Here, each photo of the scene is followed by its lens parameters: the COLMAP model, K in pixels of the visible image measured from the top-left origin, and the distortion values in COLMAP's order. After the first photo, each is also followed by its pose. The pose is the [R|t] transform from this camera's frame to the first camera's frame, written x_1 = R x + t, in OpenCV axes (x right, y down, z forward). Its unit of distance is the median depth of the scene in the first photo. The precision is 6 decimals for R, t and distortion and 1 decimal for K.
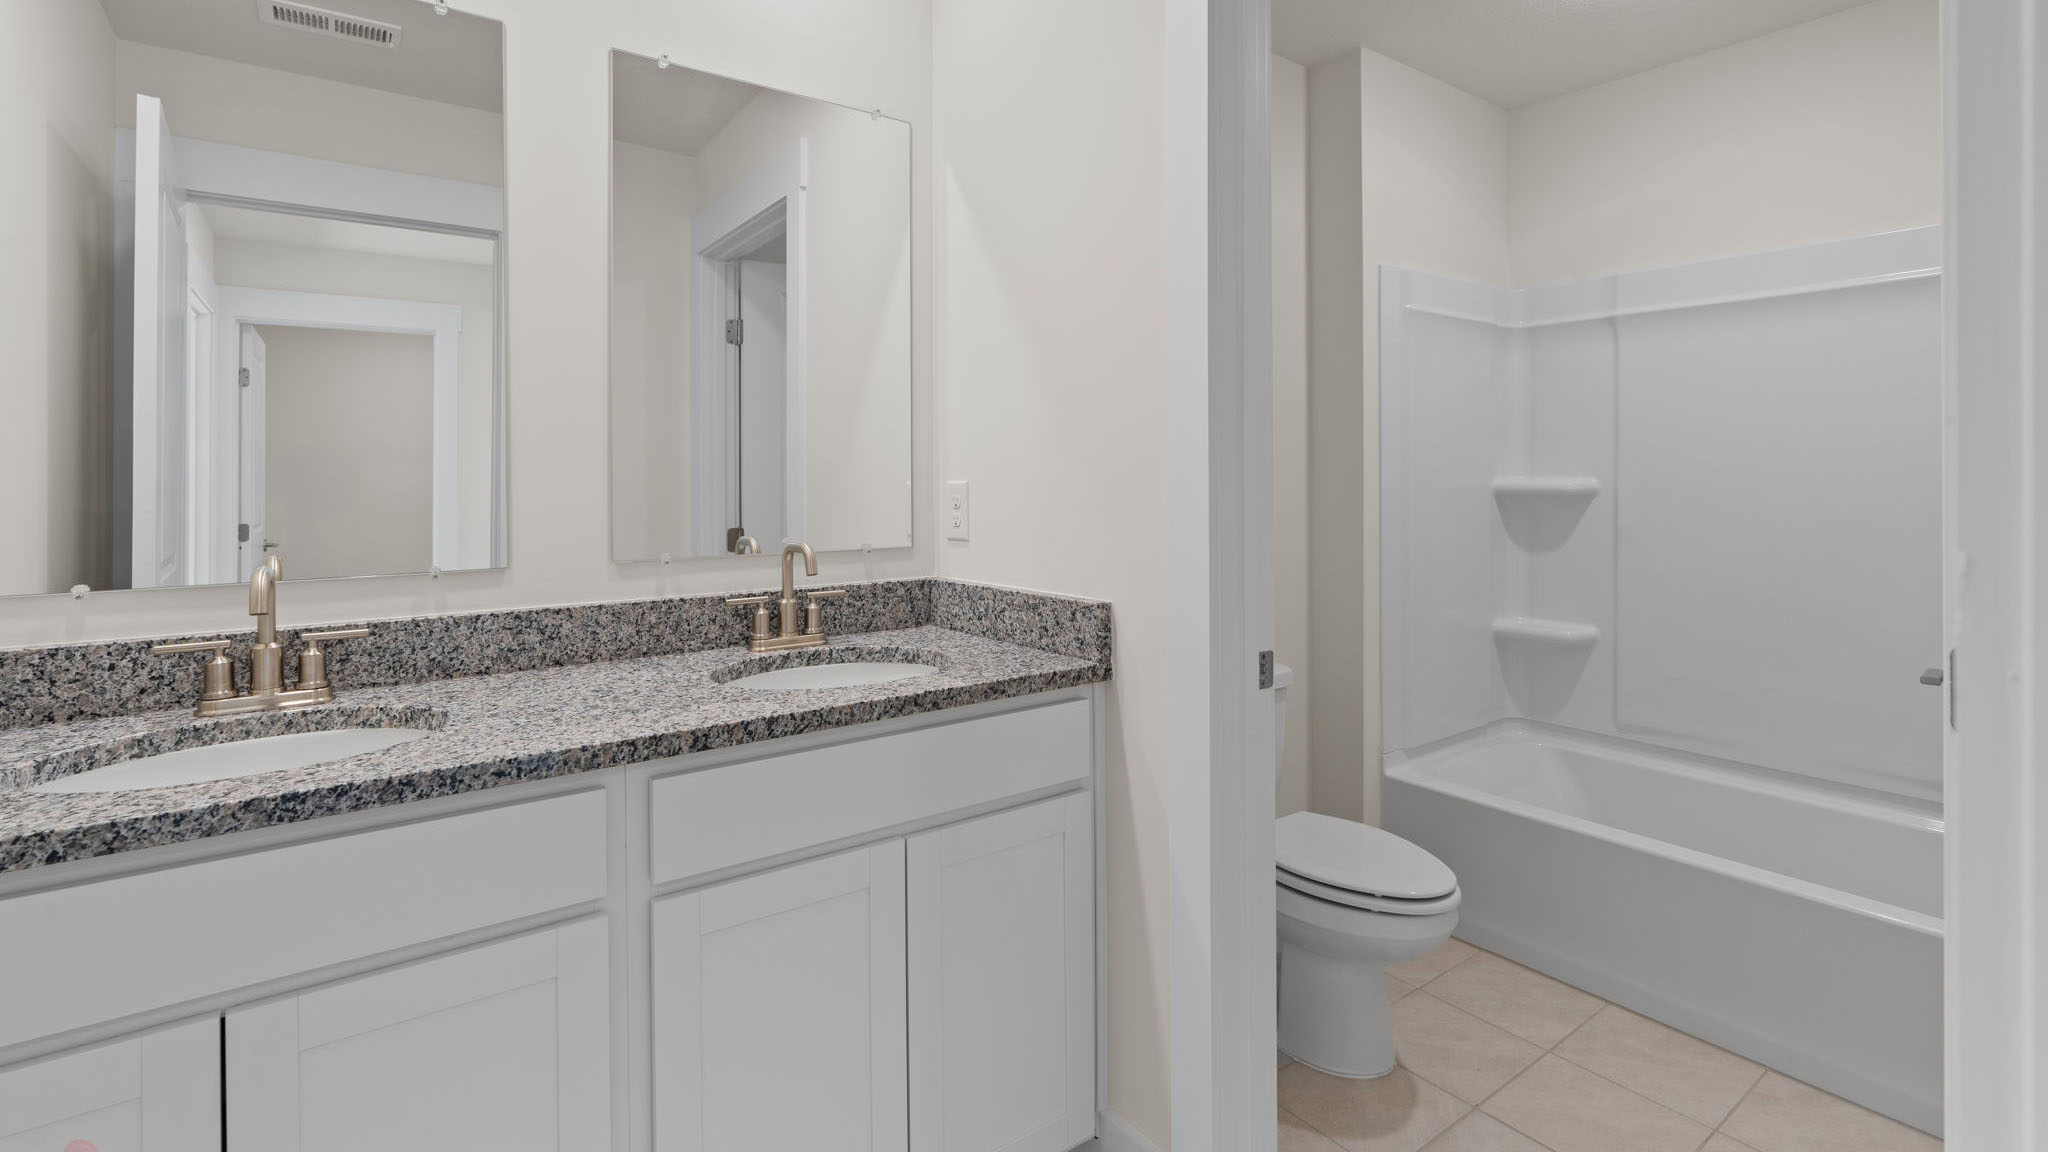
lens RADIAL K [[929.0, 0, 1029.3], [0, 929.0, 573.6], [0, 0, 1]] dist [-0.009337, 0.003545]
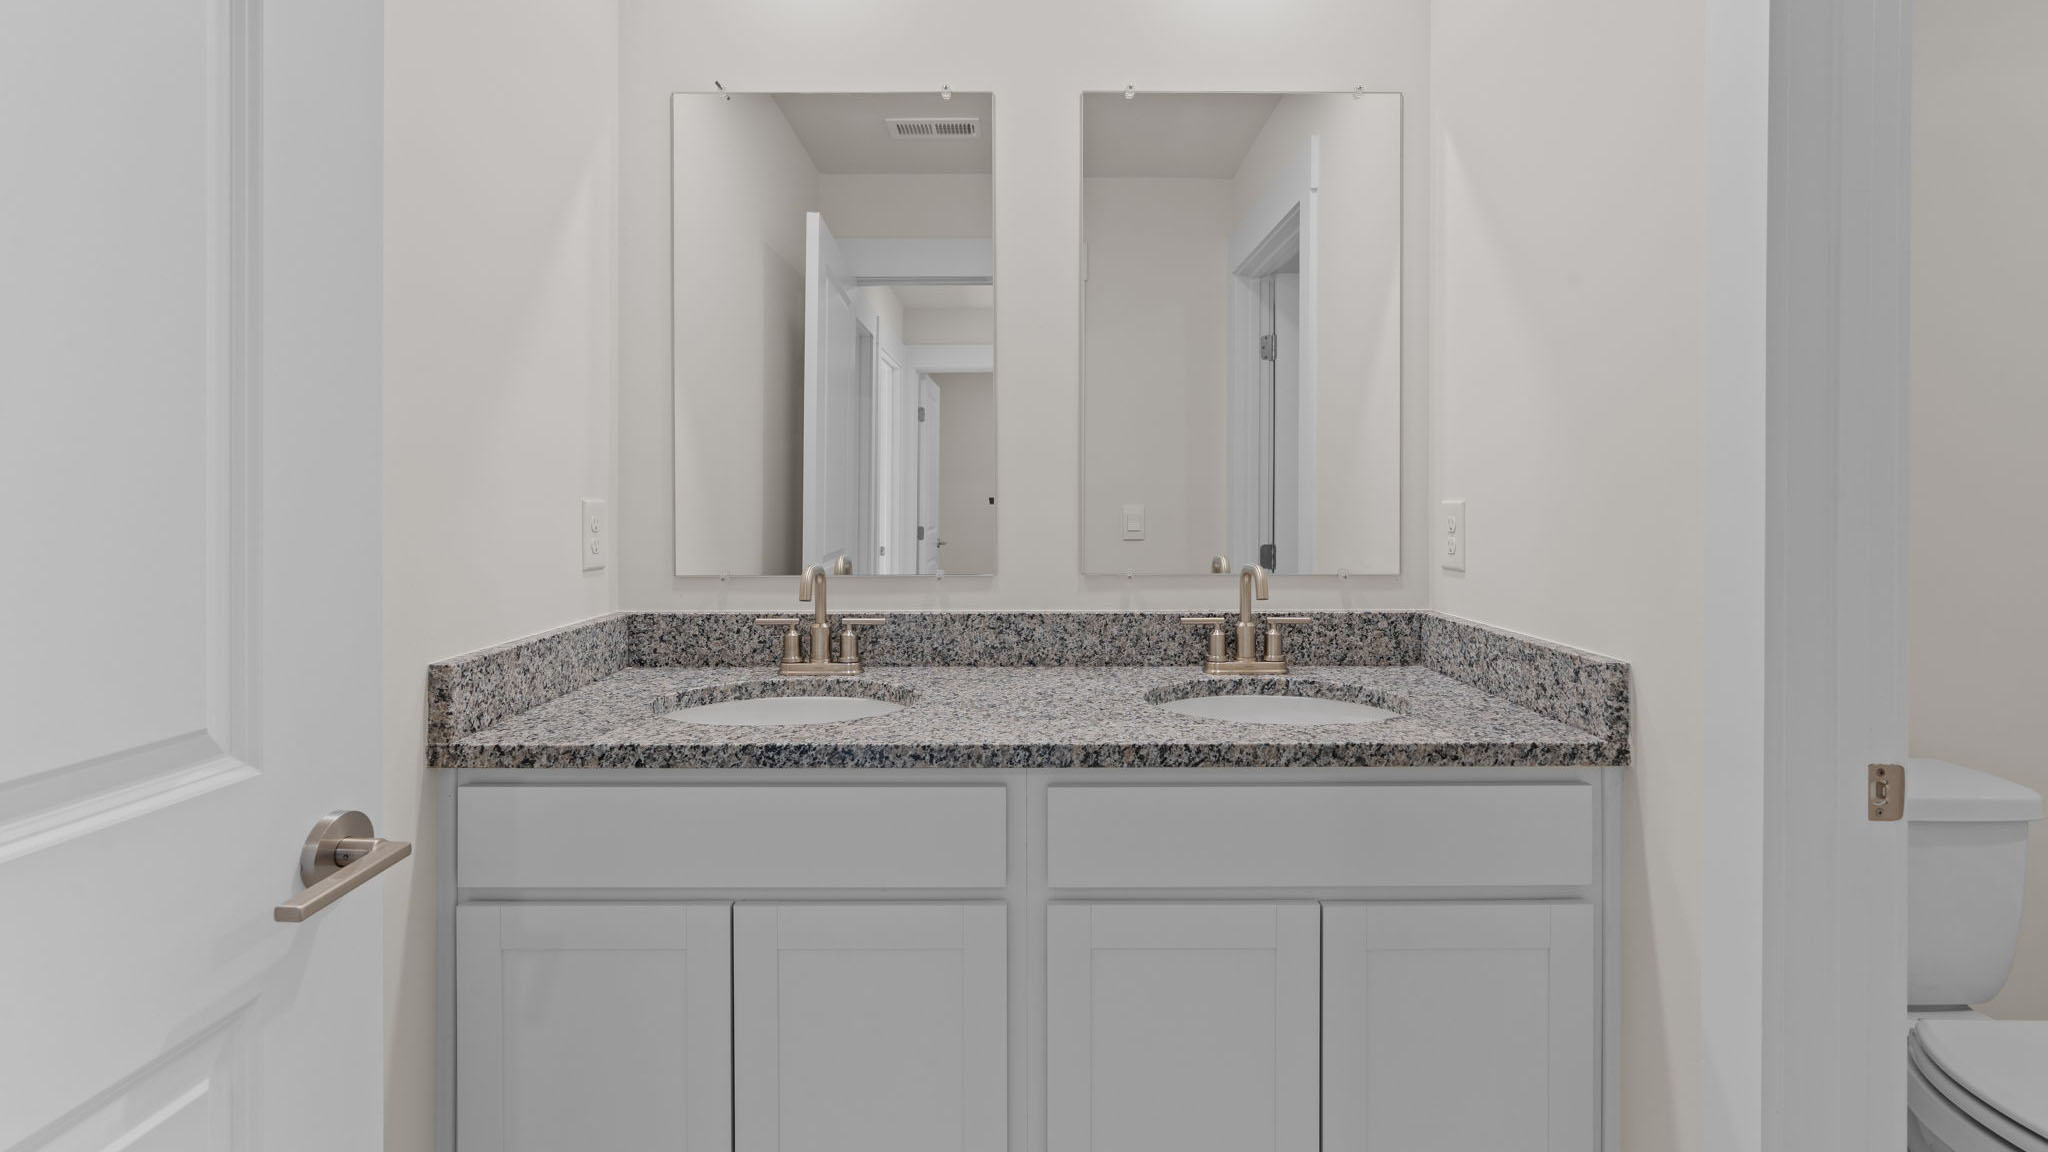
lens RADIAL K [[929.0, 0, 1023.8], [0, 929.0, 574.1], [0, 0, 1]] dist [-0.009337, 0.003545]
pose [[0.808350, 0.054463, -0.586178, 0.126038], [-0.063245, 0.997983, 0.005507, -0.014446], [0.585296, 0.032621, 0.810164, 0.099998]]
